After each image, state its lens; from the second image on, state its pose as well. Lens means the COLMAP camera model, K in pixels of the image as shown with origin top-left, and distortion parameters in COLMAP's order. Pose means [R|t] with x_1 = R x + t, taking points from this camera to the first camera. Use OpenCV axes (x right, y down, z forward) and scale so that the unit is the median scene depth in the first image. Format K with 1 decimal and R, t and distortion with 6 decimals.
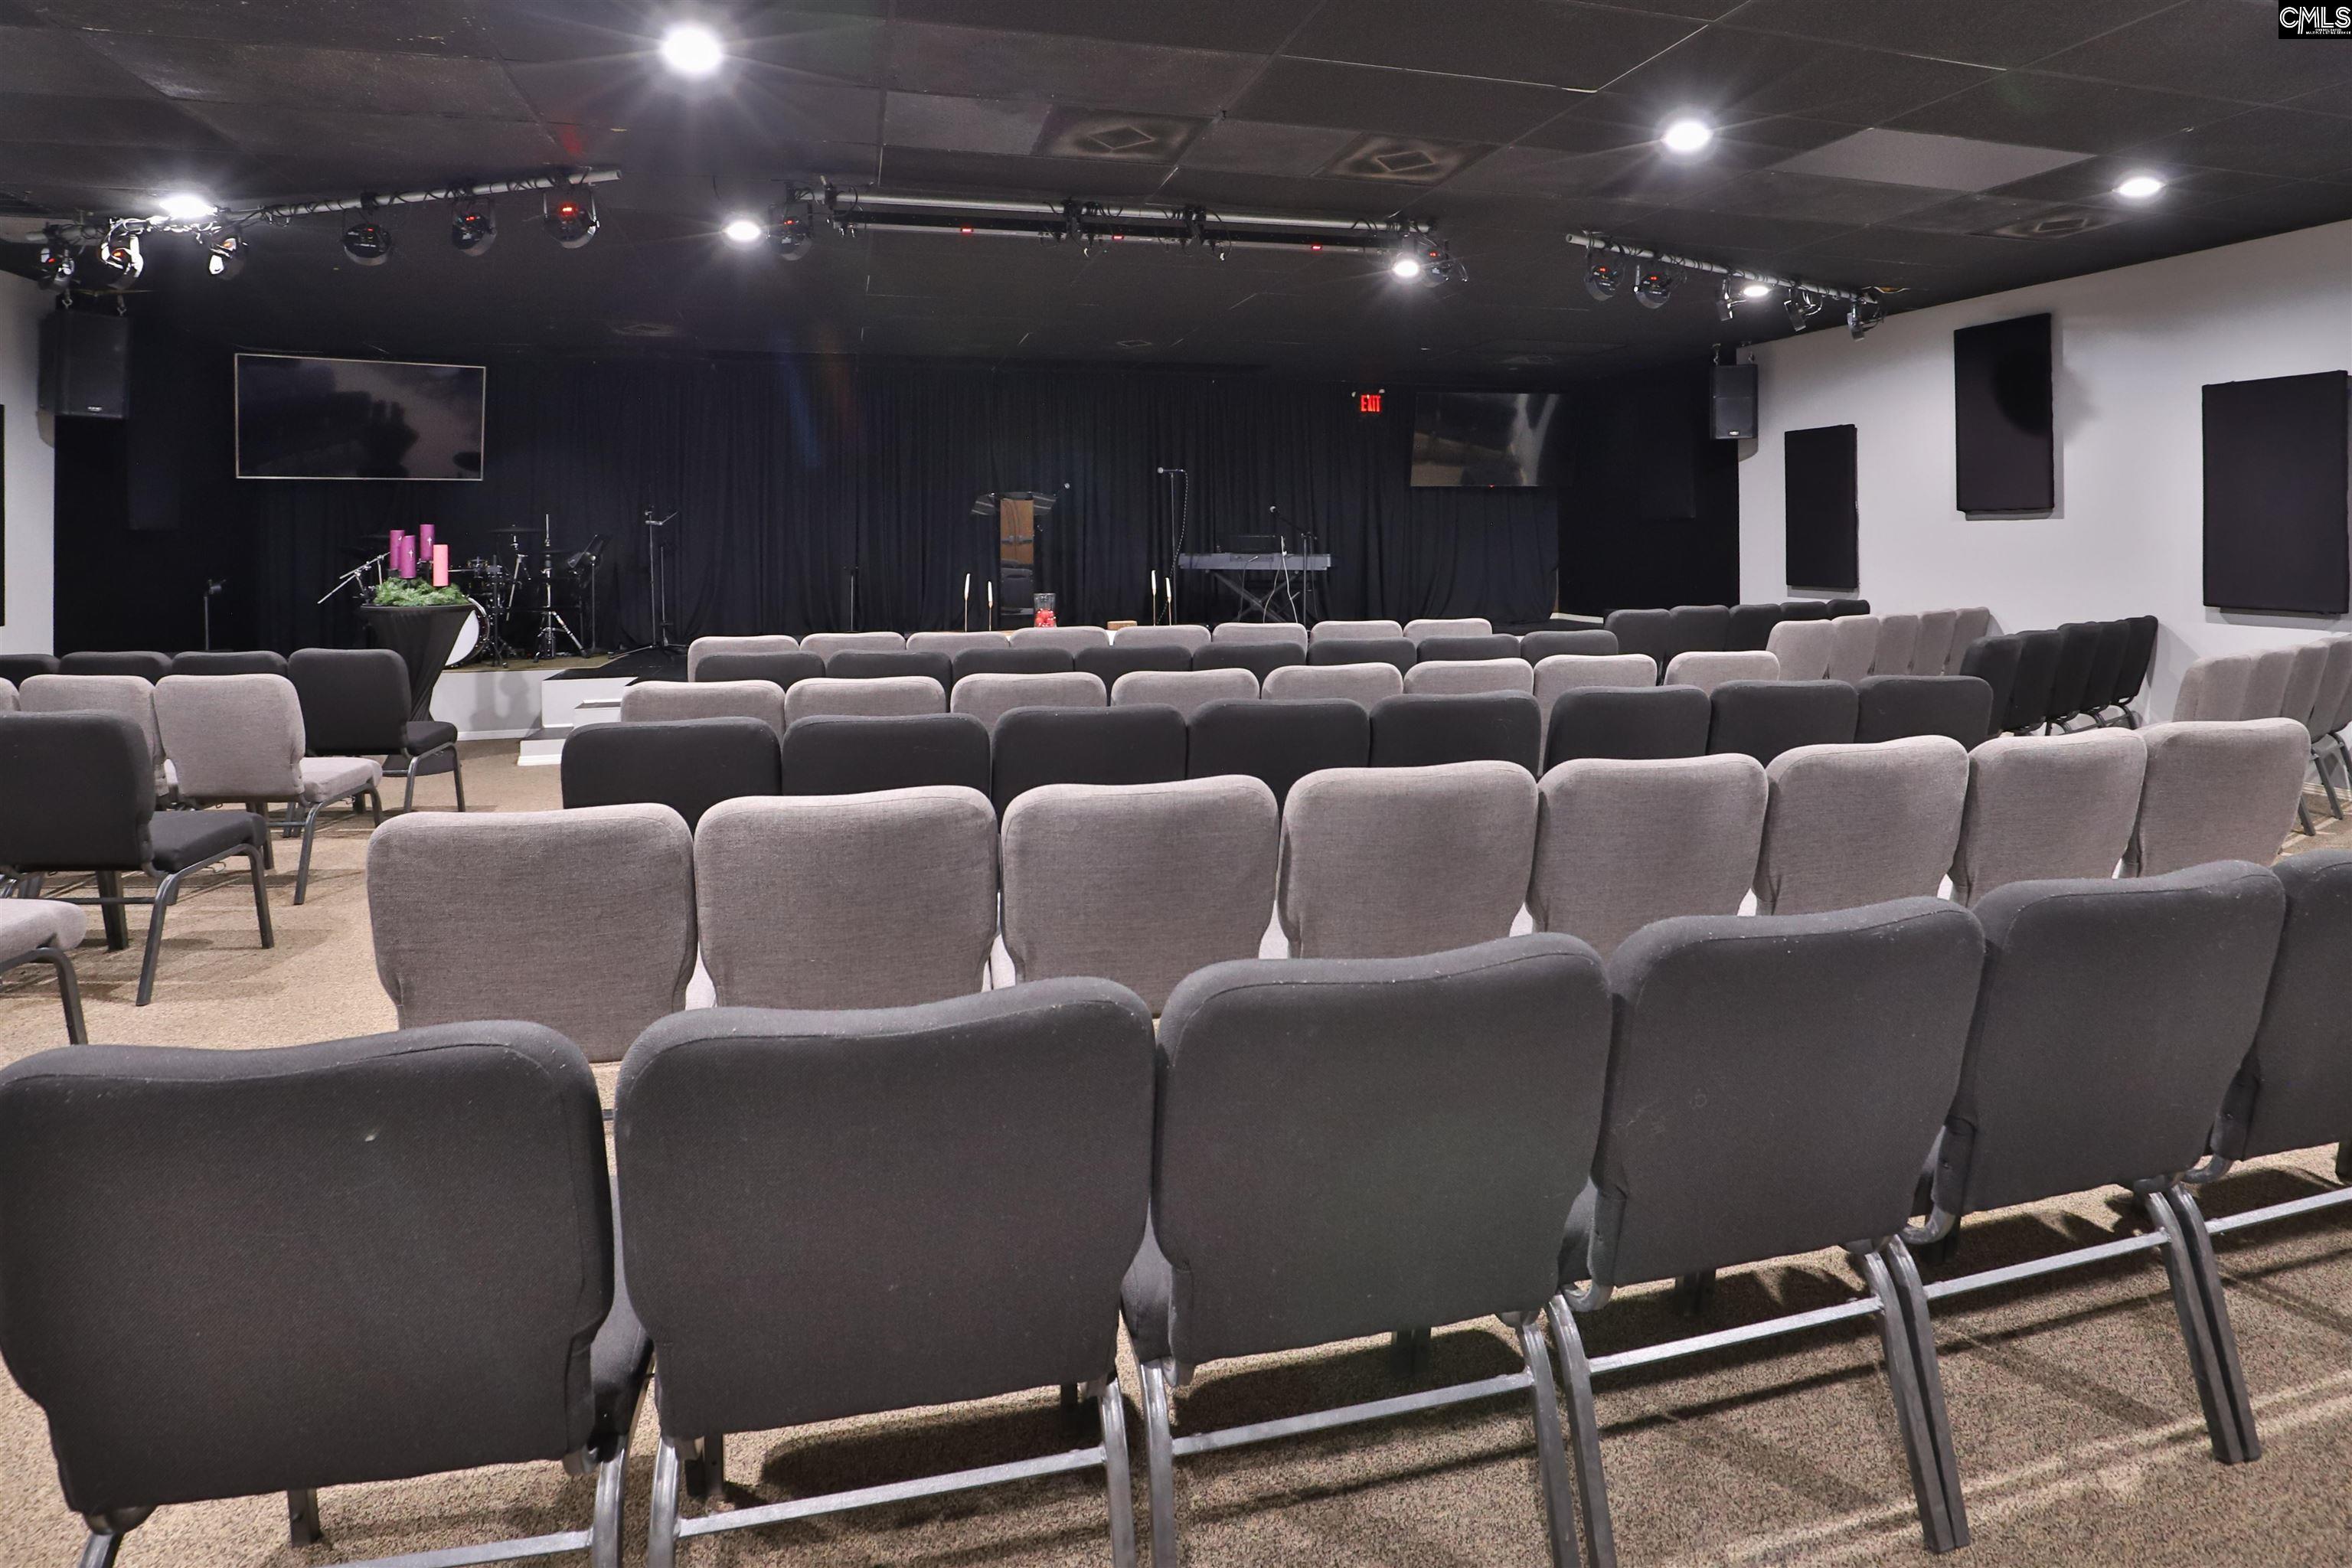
lens RADIAL K [[1159.0, 0, 1116.1], [0, 1159.0, 738.2], [0, 0, 1]] dist [-0.020237, 0.001041]
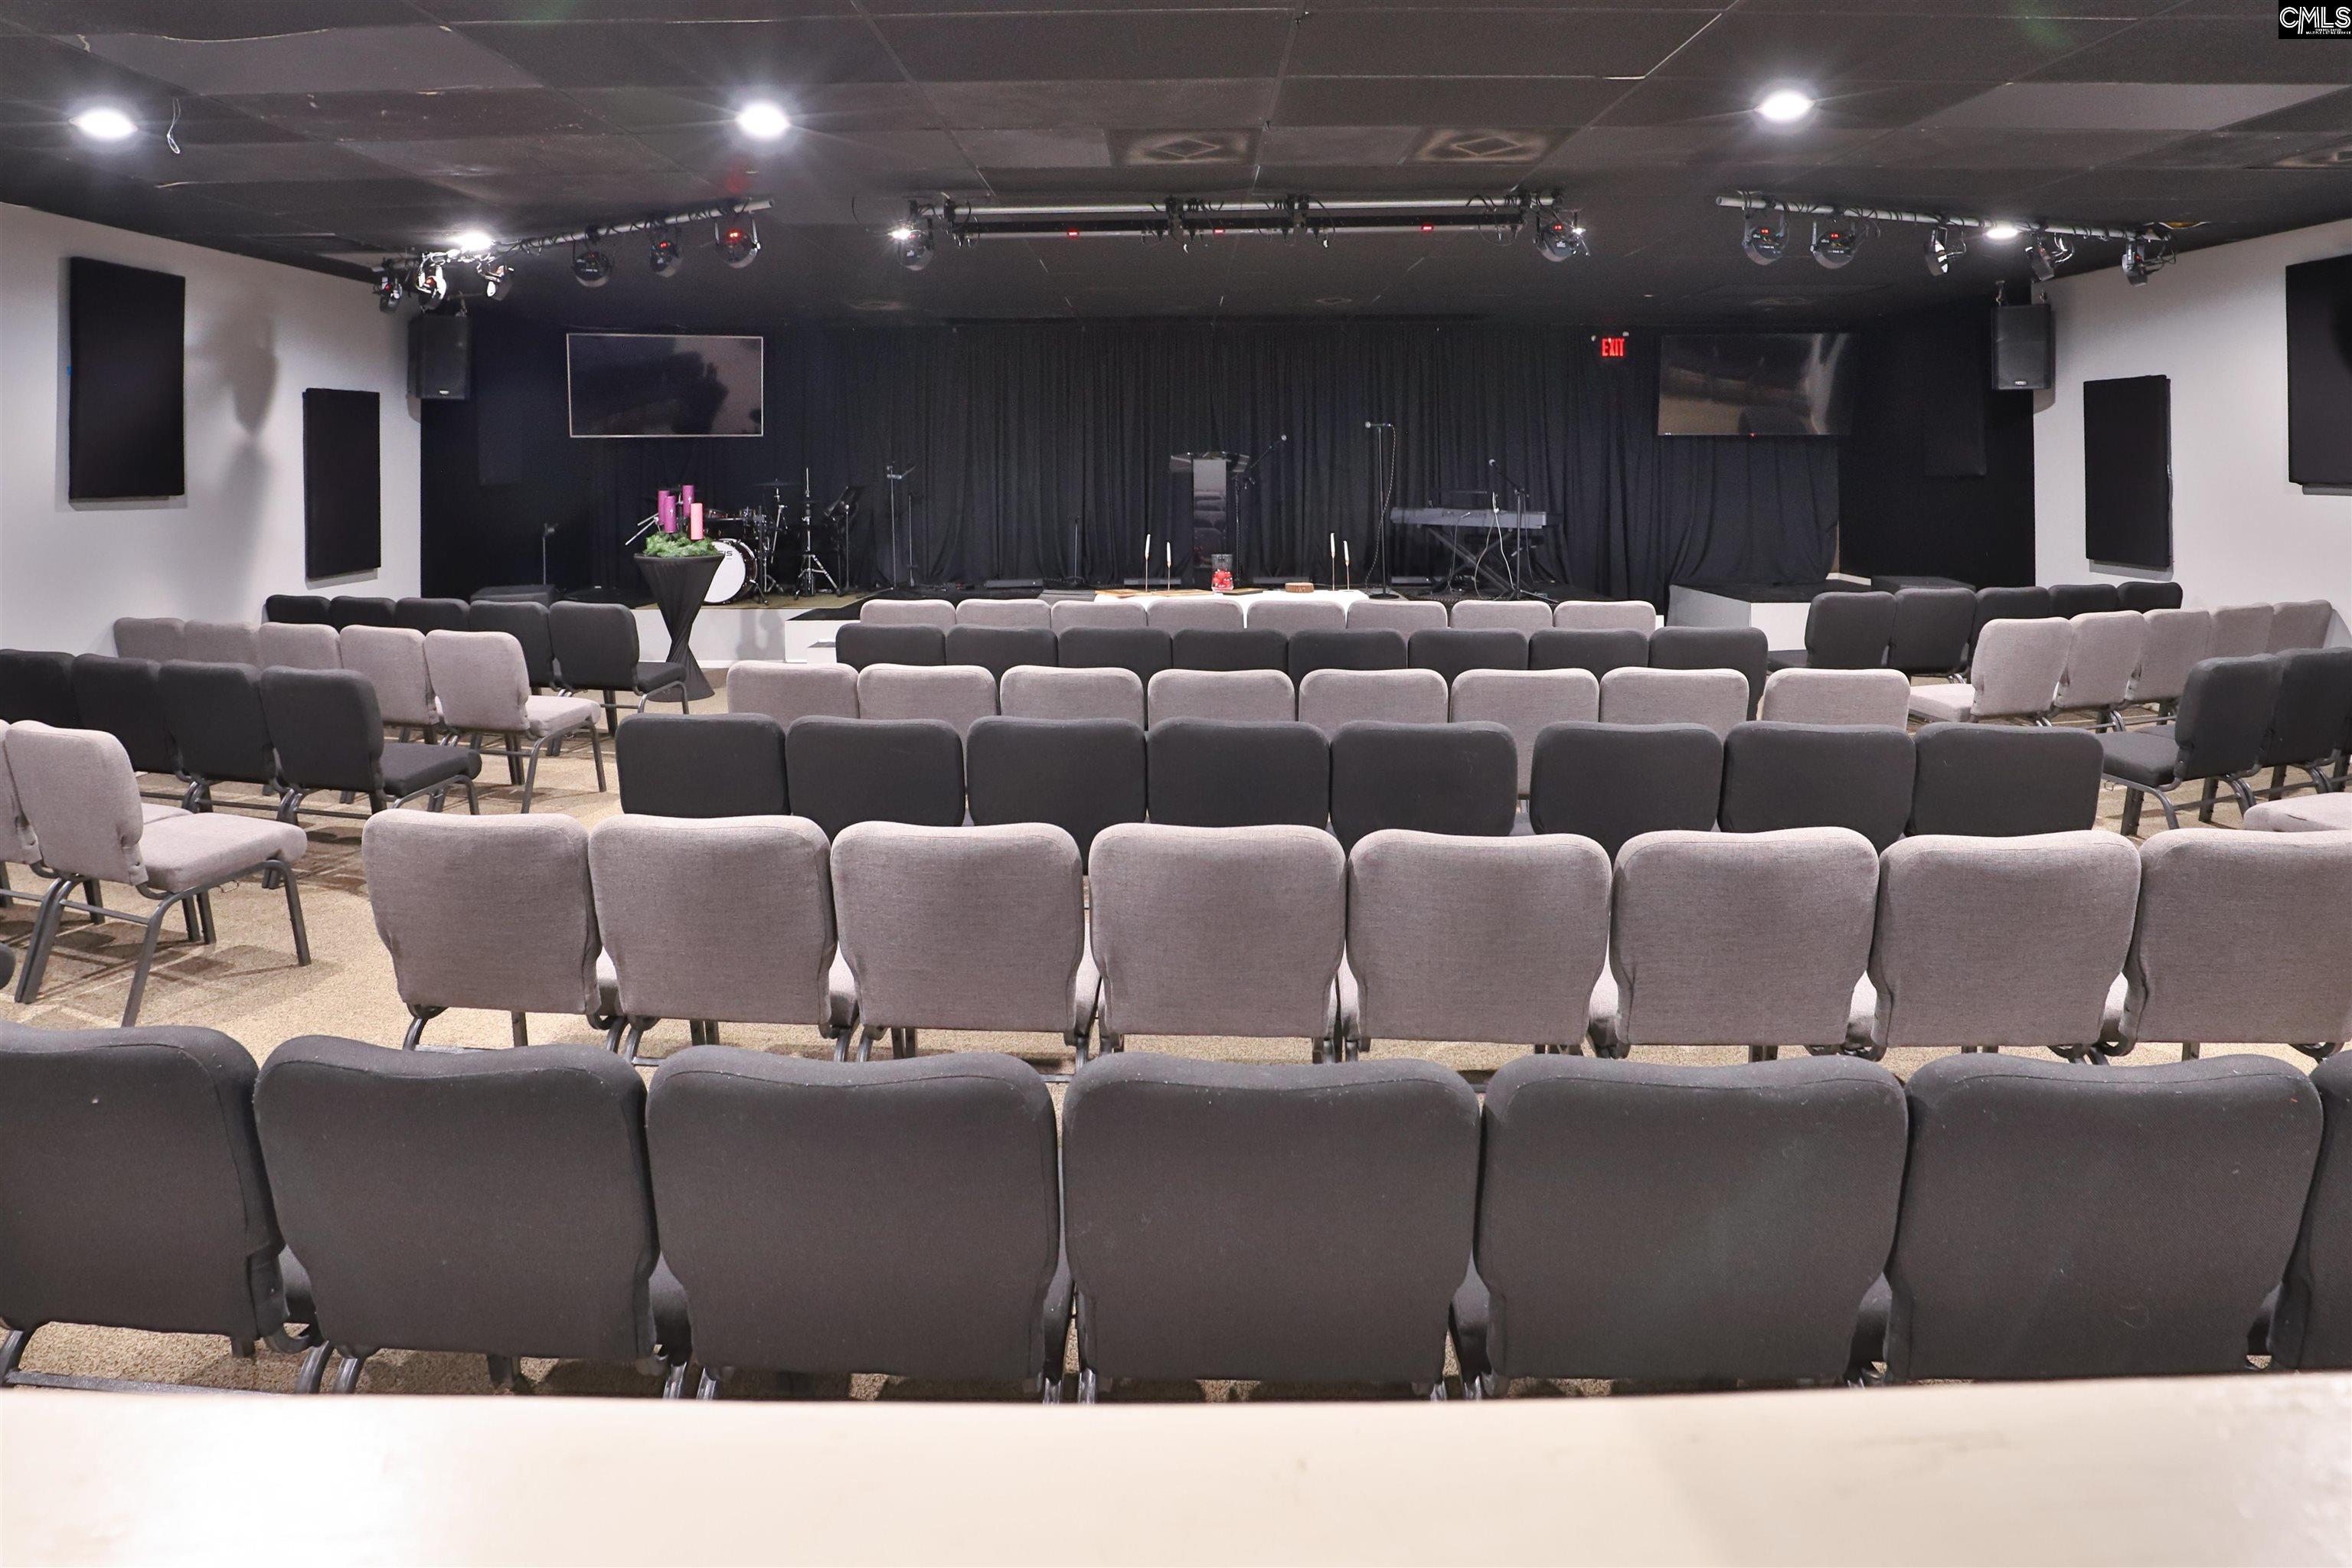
lens RADIAL K [[1159.0, 0, 1130.6], [0, 1159.0, 667.3], [0, 0, 1]] dist [-0.020237, 0.001041]
pose [[0.965145, 0.044984, -0.257820, 0.197662], [-0.042647, 0.998983, 0.014651, -0.057359], [0.258217, -0.003145, 0.966082, -0.007795]]
